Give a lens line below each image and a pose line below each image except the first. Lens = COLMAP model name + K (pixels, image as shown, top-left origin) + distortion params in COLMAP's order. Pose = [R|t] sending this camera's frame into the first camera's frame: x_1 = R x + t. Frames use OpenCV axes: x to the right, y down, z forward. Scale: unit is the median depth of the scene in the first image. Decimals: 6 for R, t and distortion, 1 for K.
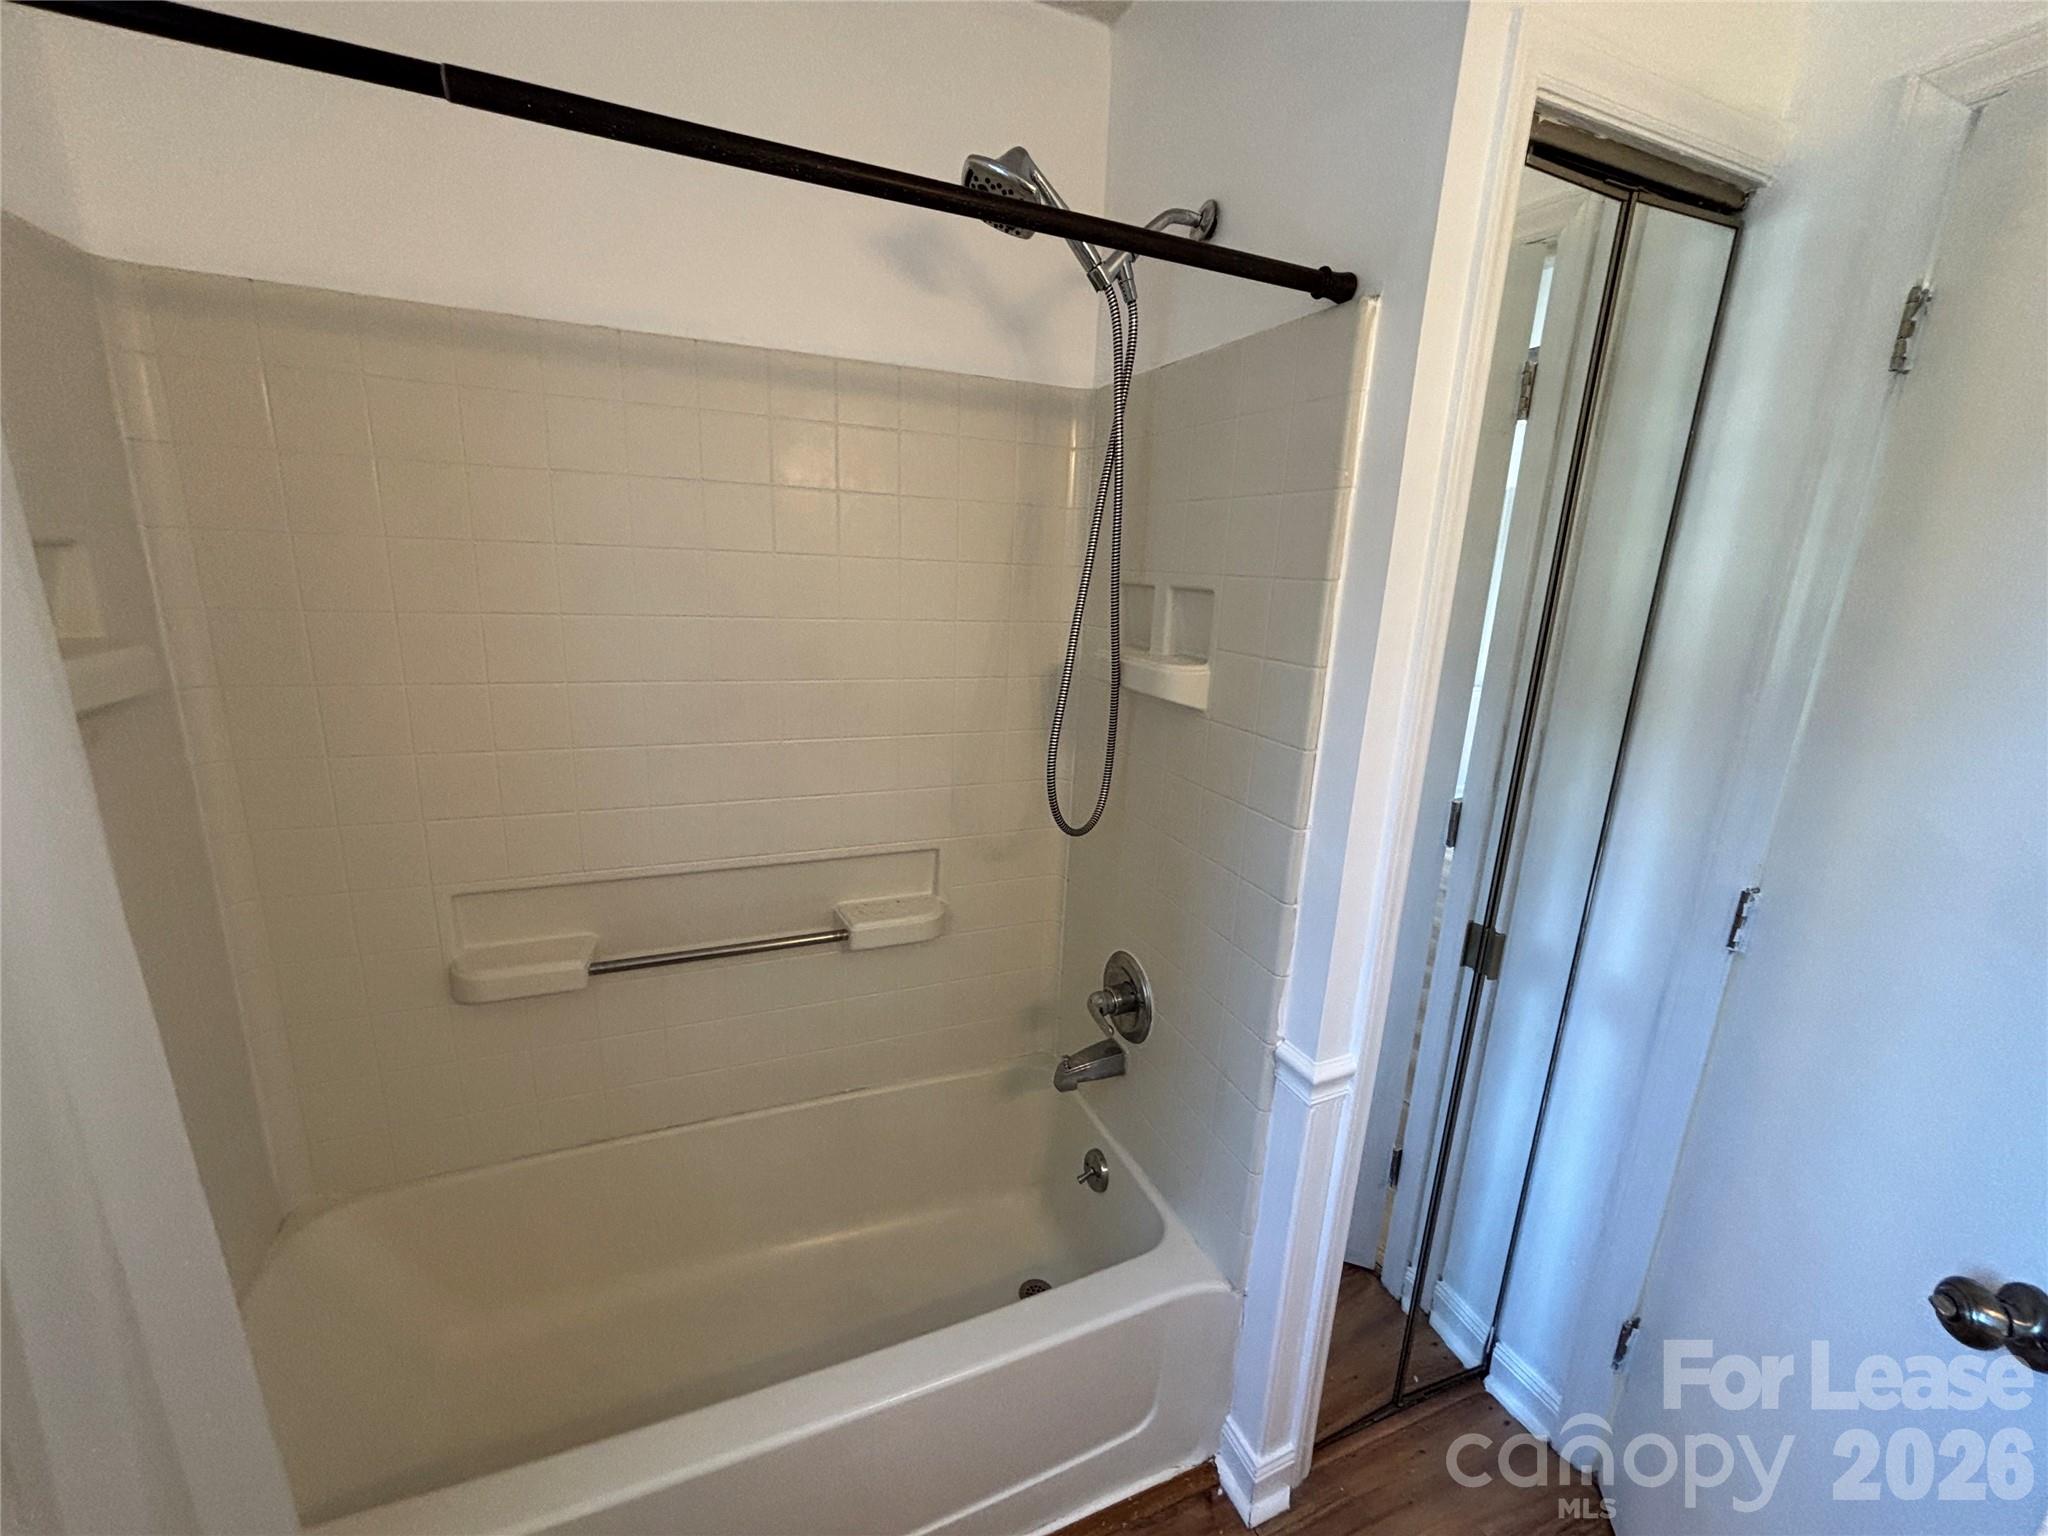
lens RADIAL K [[832.6, 0, 1019.1], [0, 832.6, 771.0], [0, 0, 1]] dist [0.000615, -0.000301]
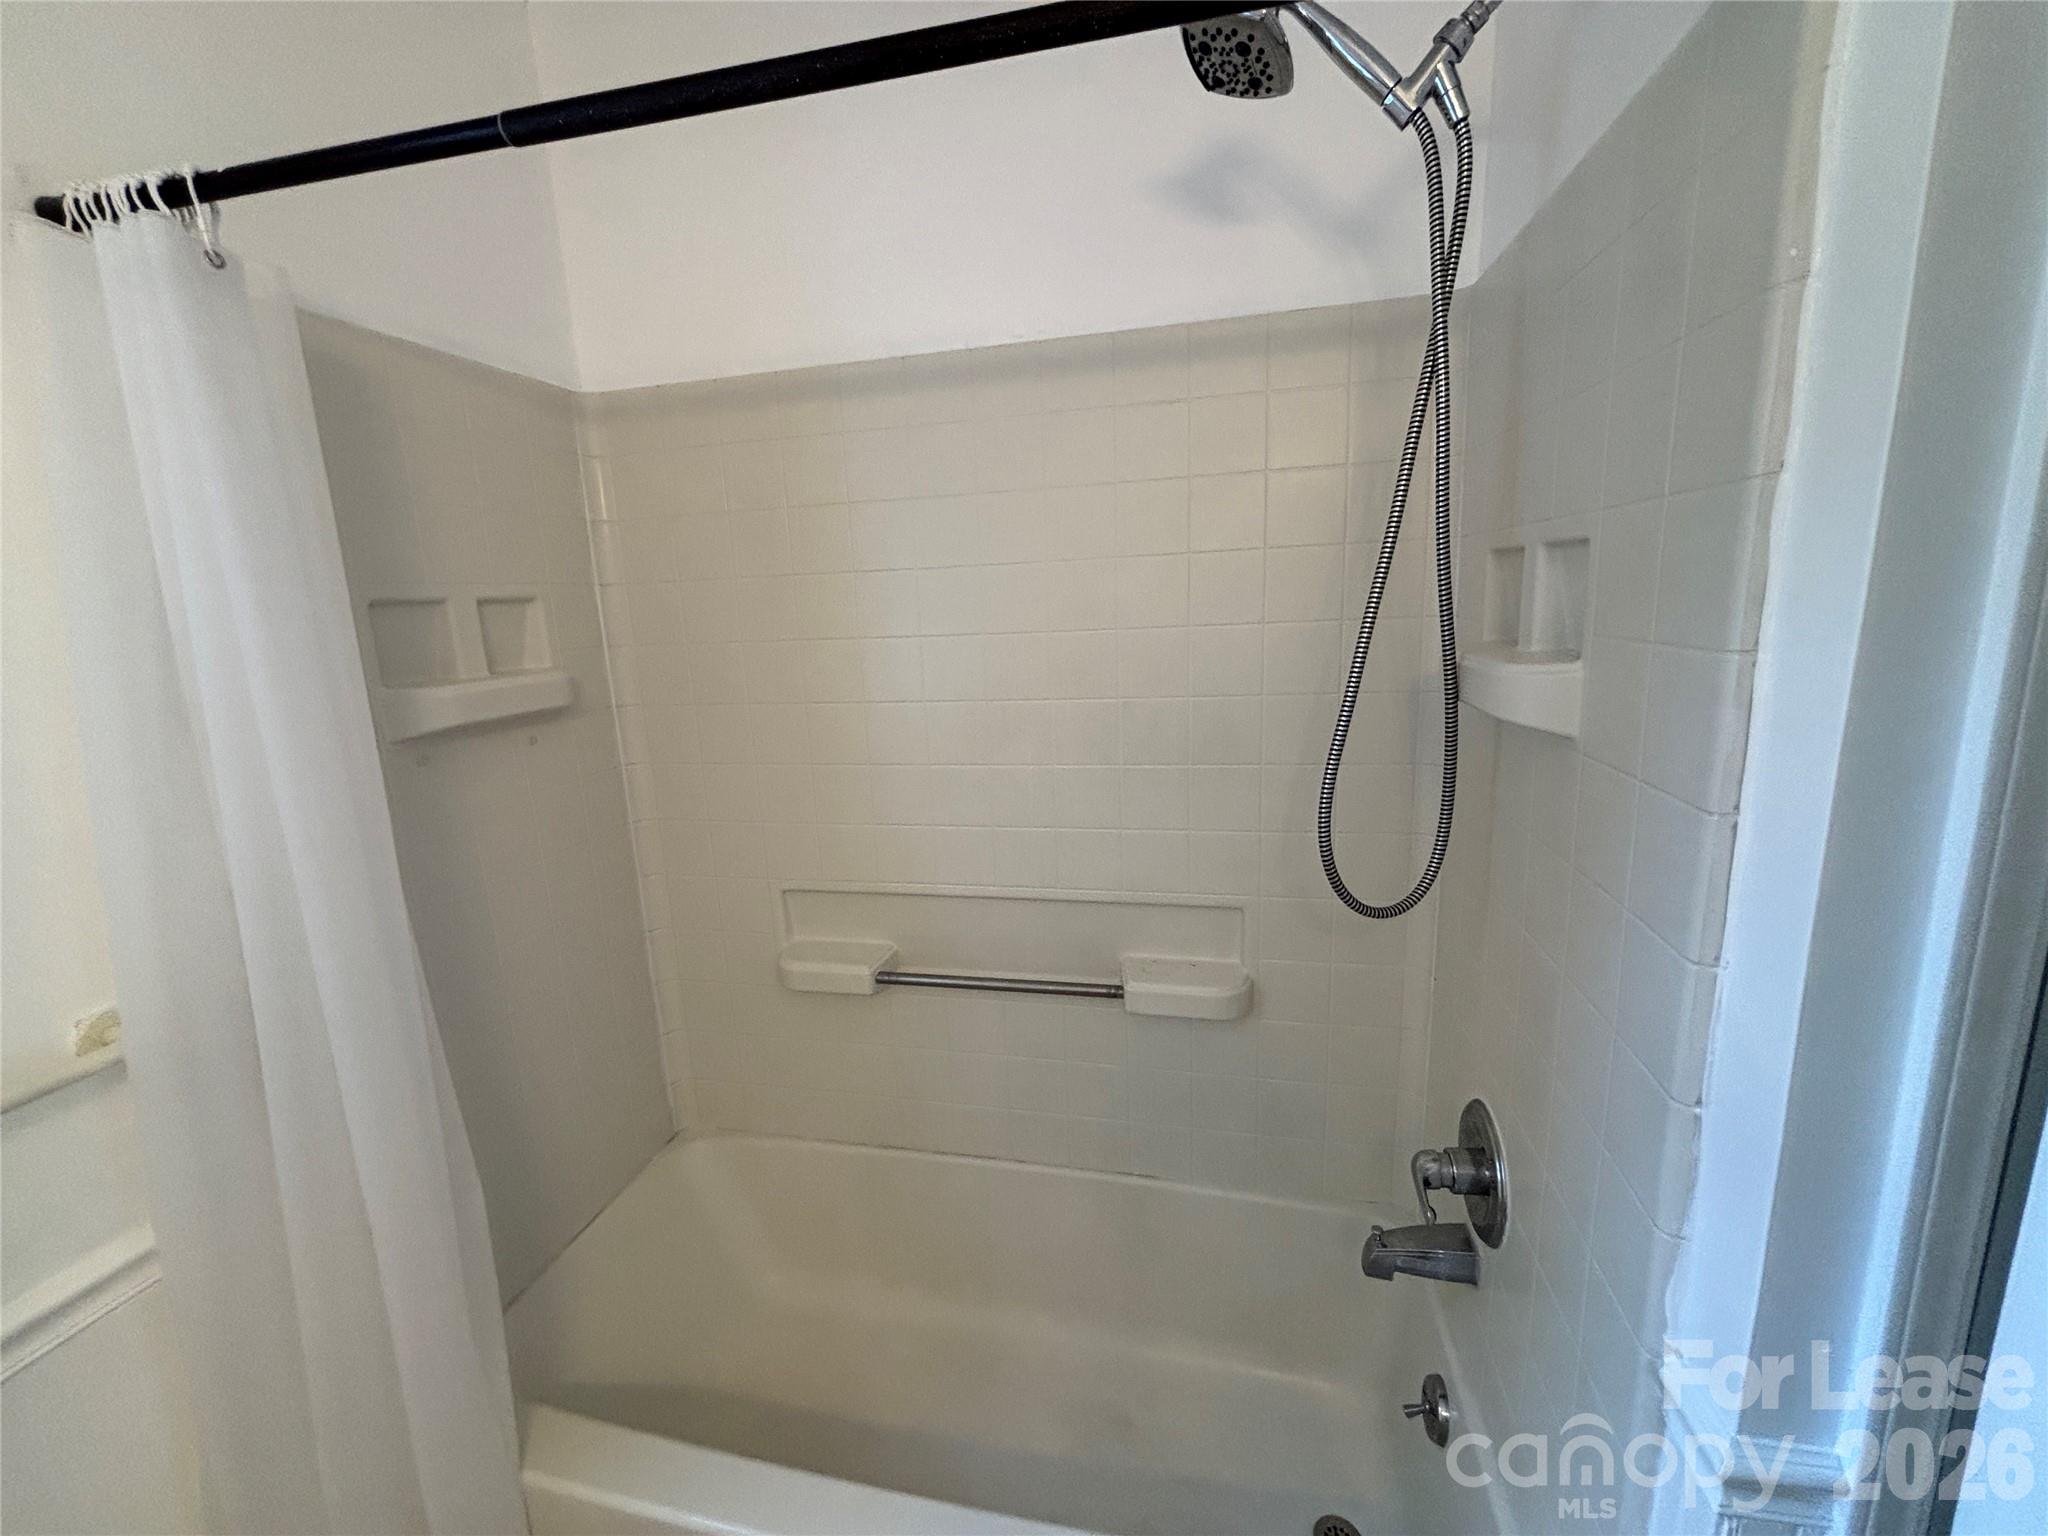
lens RADIAL K [[832.6, 0, 1028.9], [0, 832.6, 771.0], [0, 0, 1]] dist [0.000615, -0.000301]
pose [[0.808220, 0.039940, -0.587525, 0.225357], [-0.064858, 0.997665, -0.021400, -0.008743], [0.585298, 0.055402, 0.808923, 0.243710]]
